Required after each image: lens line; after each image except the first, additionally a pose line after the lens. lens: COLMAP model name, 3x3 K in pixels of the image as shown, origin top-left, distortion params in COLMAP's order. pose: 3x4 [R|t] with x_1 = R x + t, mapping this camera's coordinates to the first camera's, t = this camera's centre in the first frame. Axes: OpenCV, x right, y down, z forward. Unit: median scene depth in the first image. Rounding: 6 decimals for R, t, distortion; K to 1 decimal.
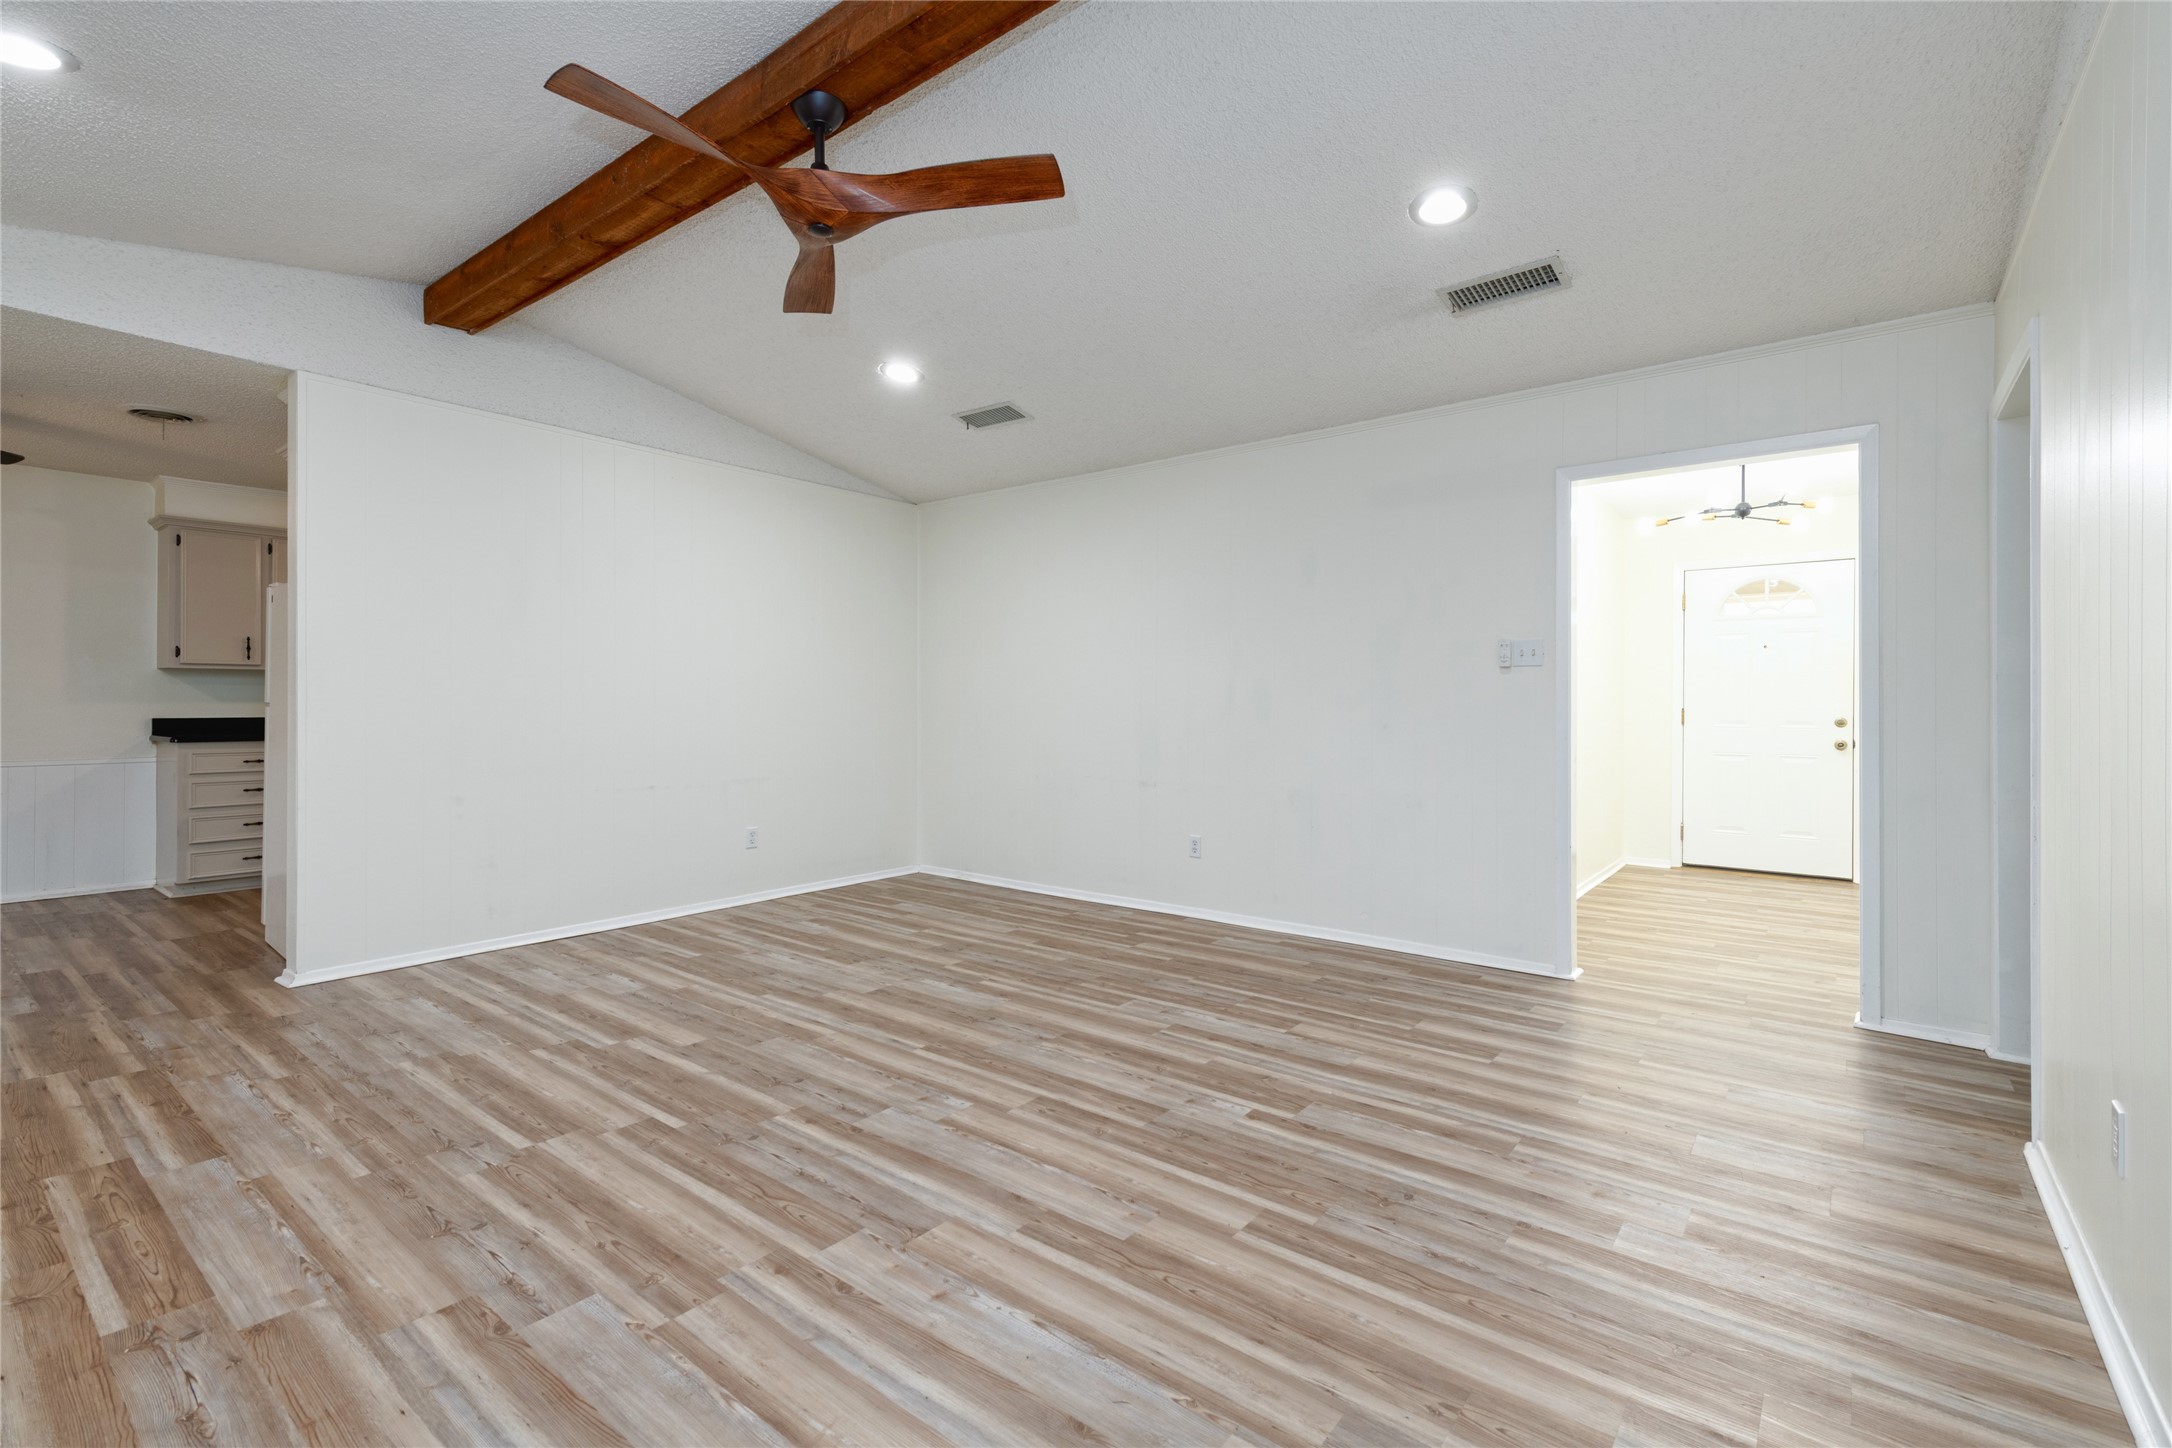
lens RADIAL K [[961.7, 0, 1094.8], [0, 961.7, 703.0], [0, 0, 1]] dist [0.021195, -0.007554]
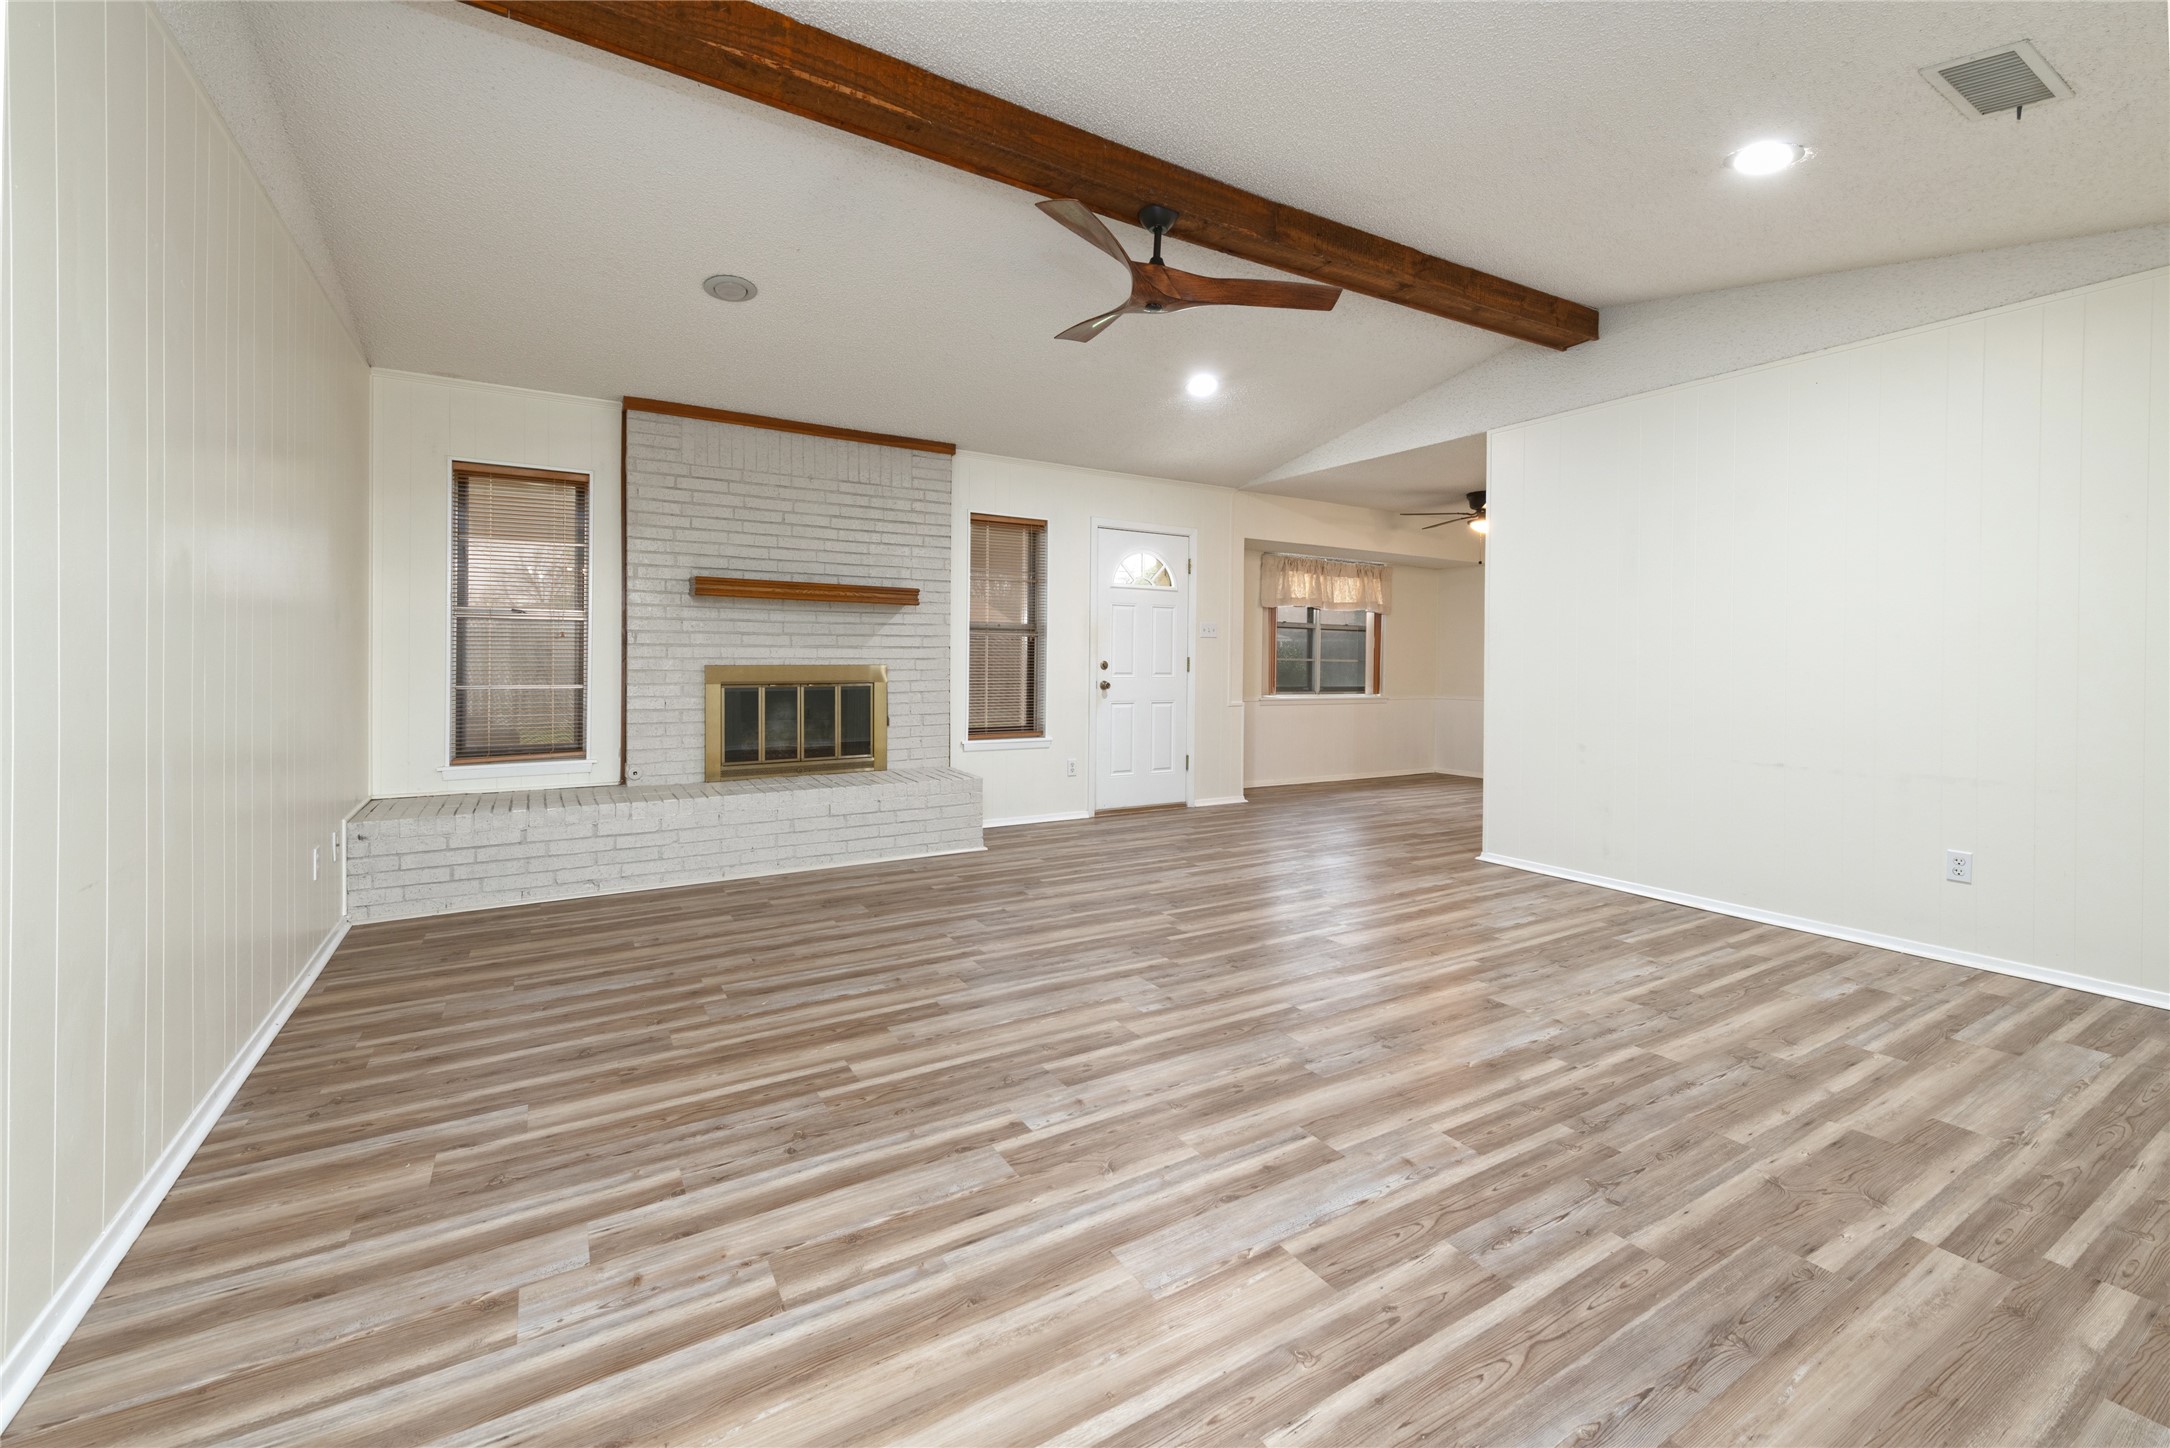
lens RADIAL K [[898.8, 0, 1097.5], [0, 898.8, 662.3], [0, 0, 1]] dist [0.014480, -0.000935]
pose [[-0.349162, -0.003884, -0.937054, 0.909411], [-0.008986, 0.999959, -0.000797, 0.007052], [0.937019, 0.008143, -0.349183, 1.353938]]
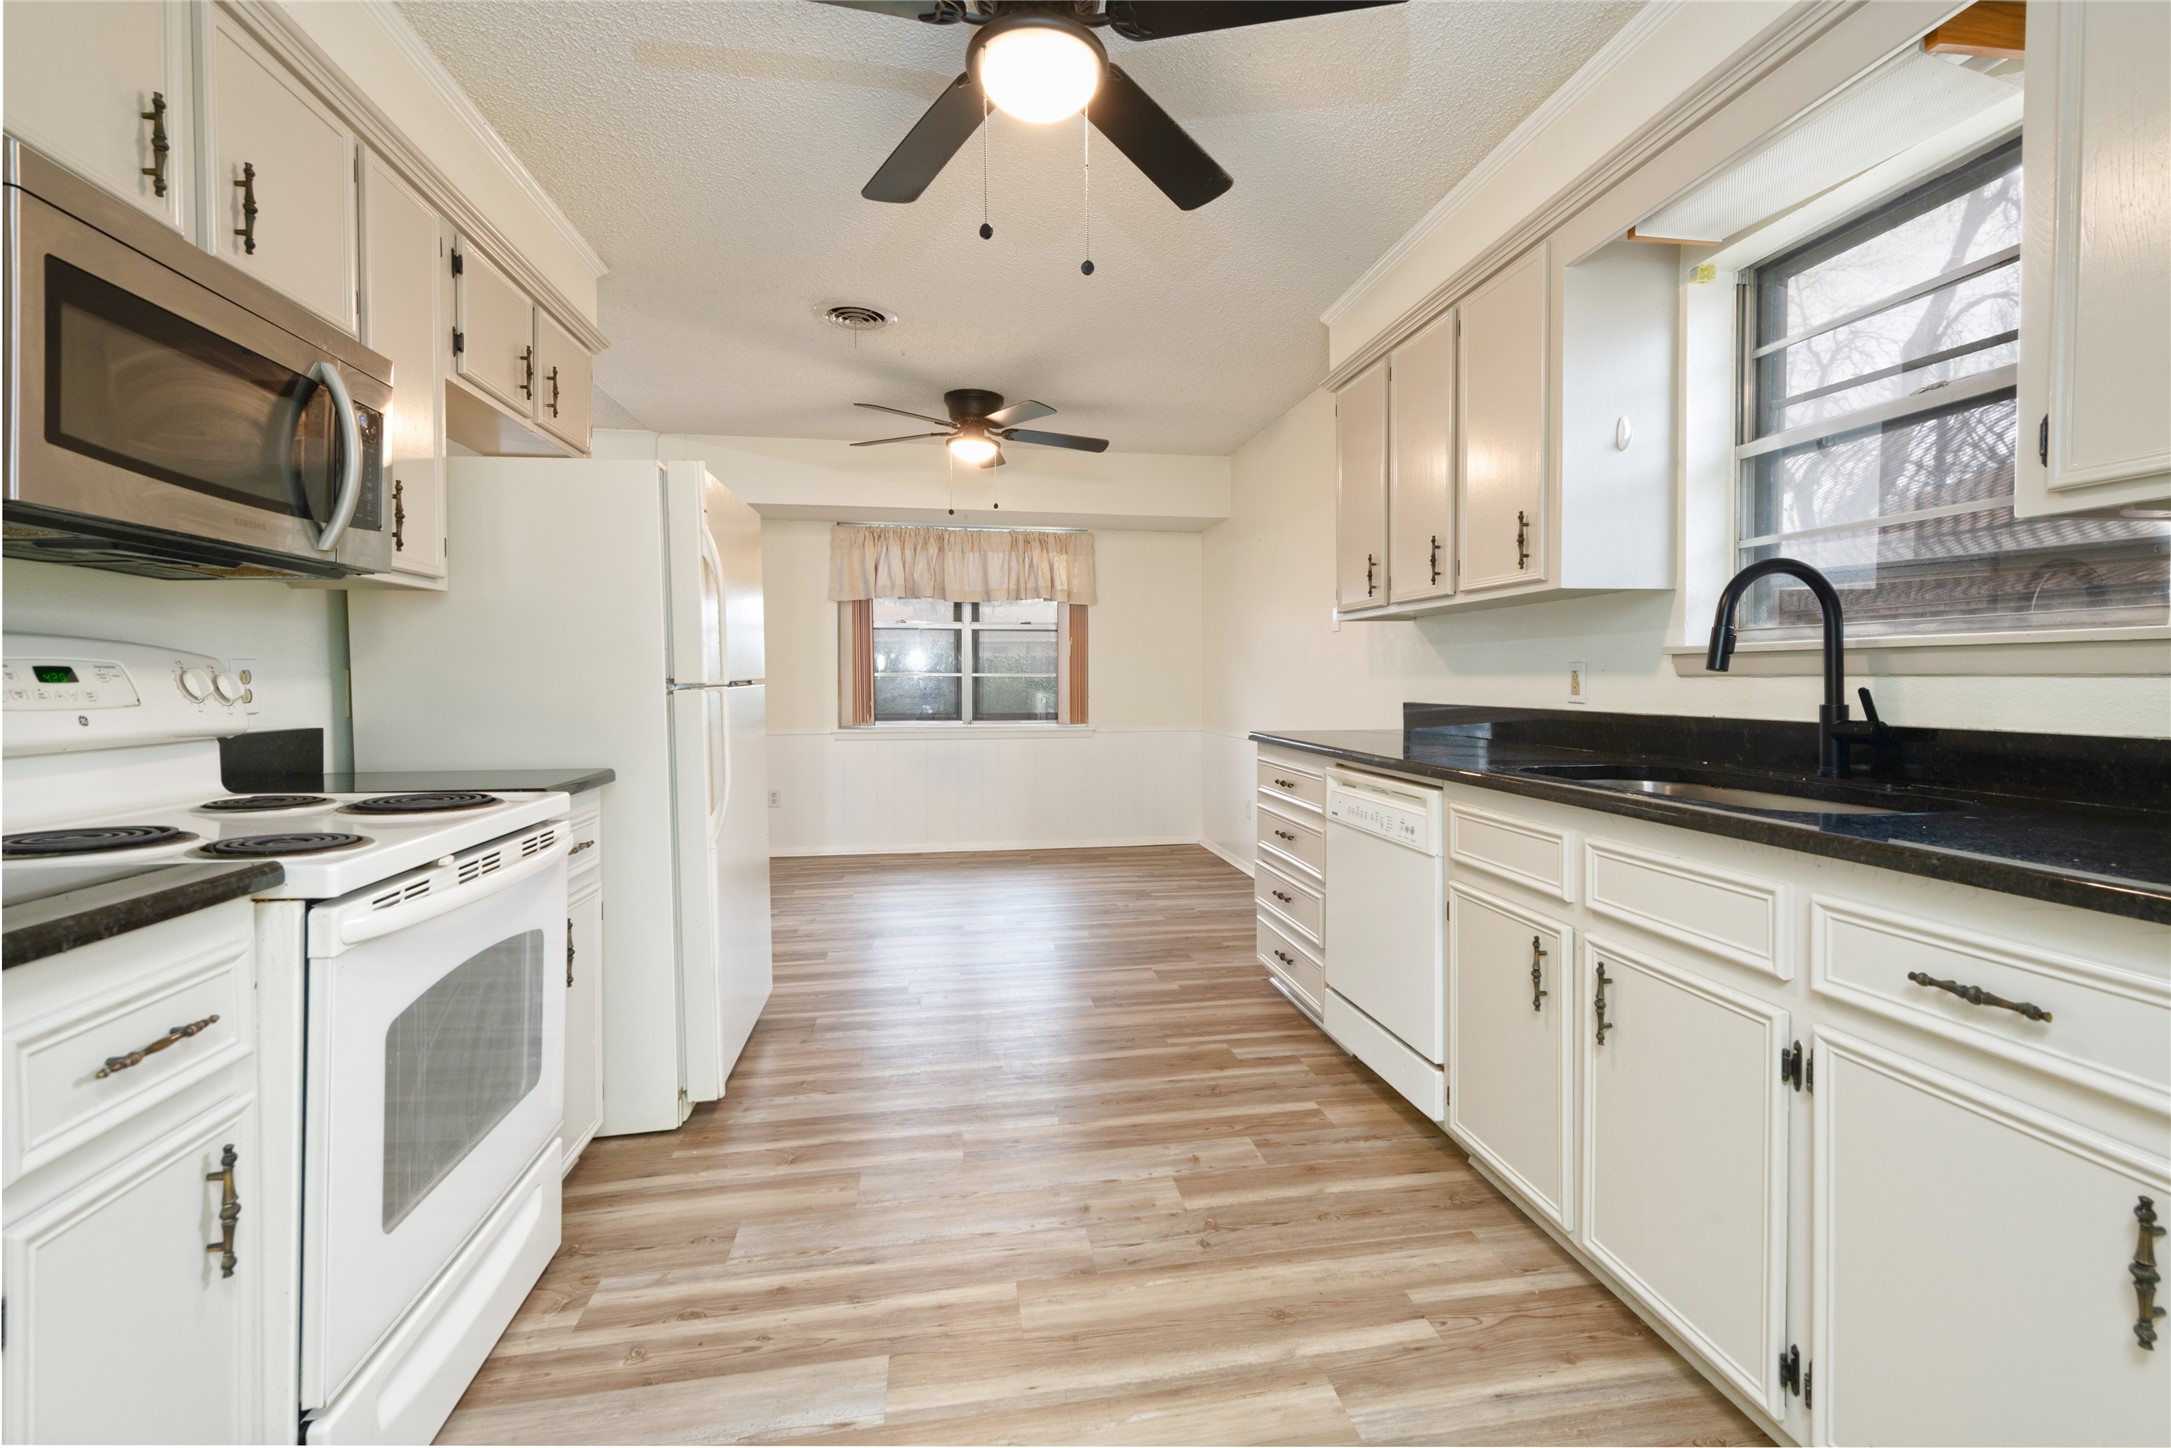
lens RADIAL K [[953.3, 0, 1093.1], [0, 953.3, 697.2], [0, 0, 1]] dist [0.011462, -0.000565]
pose [[-0.679723, 0.015458, -0.733306, -0.847326], [0.001779, 0.999810, 0.019427, -0.001365], [0.733467, 0.011901, -0.679621, 2.820461]]
